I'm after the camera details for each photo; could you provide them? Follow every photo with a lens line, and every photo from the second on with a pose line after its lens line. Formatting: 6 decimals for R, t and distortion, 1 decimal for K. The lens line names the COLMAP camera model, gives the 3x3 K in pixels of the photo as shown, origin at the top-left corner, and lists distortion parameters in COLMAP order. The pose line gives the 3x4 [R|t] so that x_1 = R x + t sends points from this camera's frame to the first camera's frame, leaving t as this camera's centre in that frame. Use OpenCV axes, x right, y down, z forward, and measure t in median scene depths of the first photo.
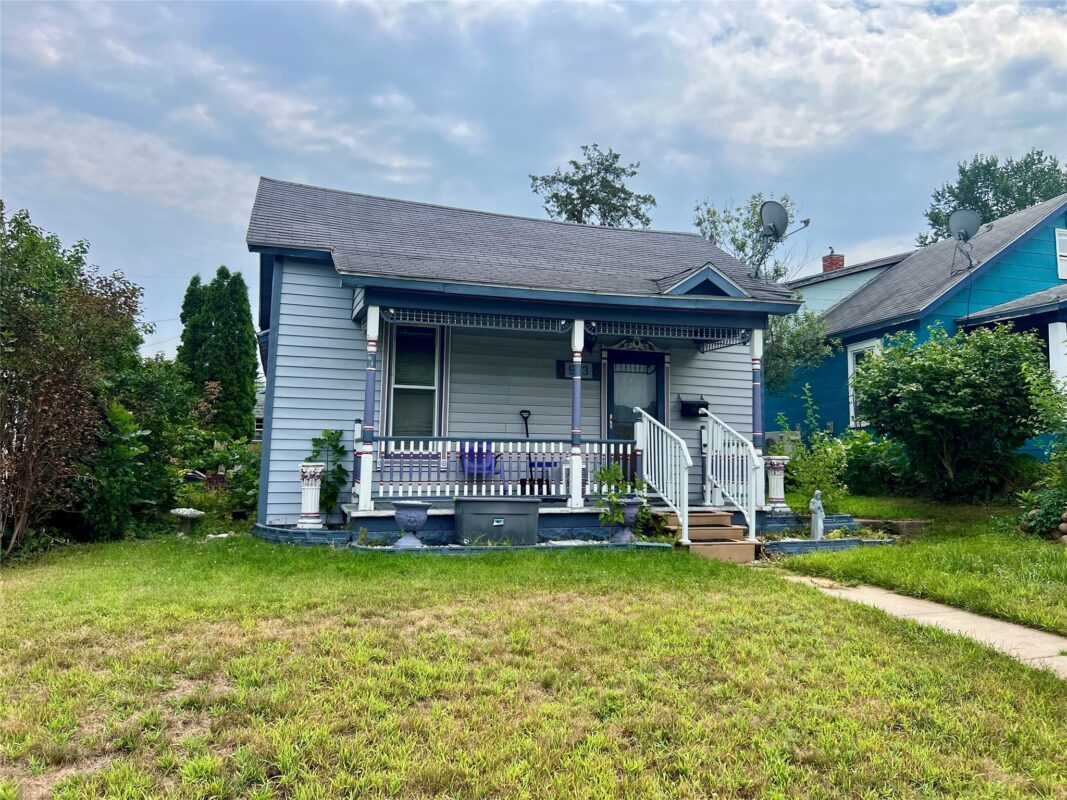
lens RADIAL K [[806.1, 0, 536.0], [0, 806.1, 398.6], [0, 0, 1]] dist [0.079937, -0.098441]
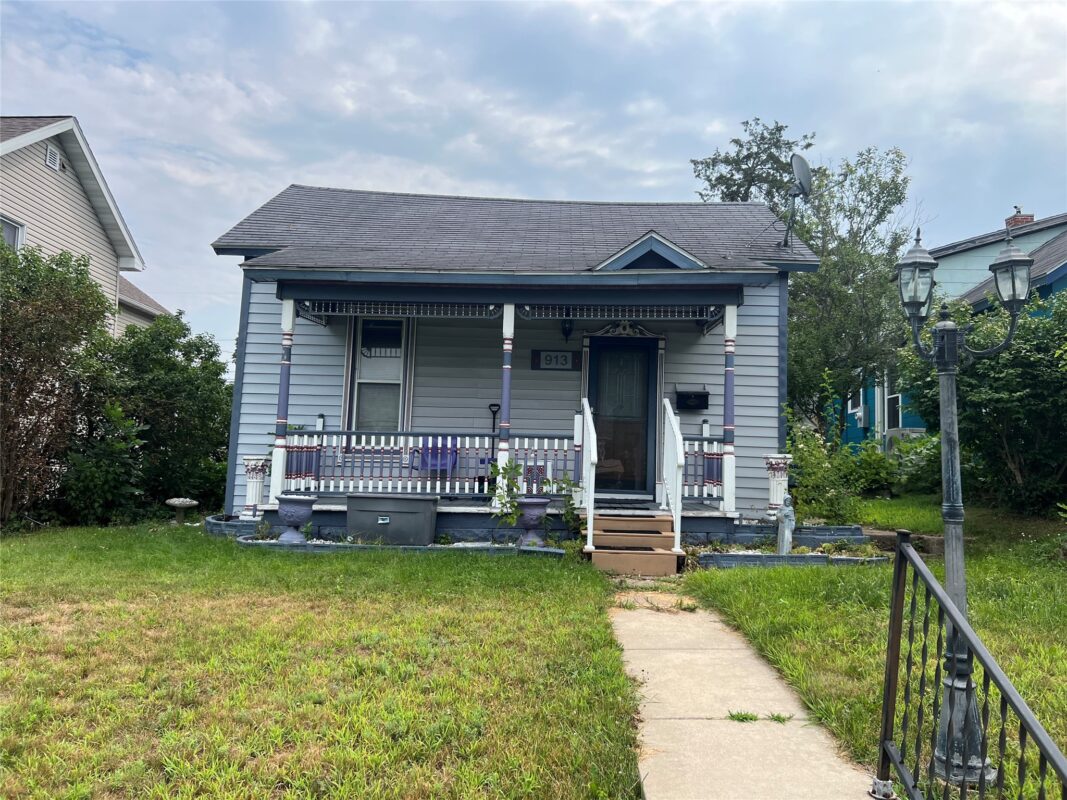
lens RADIAL K [[806.1, 0, 536.0], [0, 806.1, 398.6], [0, 0, 1]] dist [0.079937, -0.098441]
pose [[0.948476, -0.014237, -0.316527, 0.342398], [0.013332, 0.999899, -0.005024, 0.014351], [0.316567, 0.000545, 0.948570, 0.124307]]
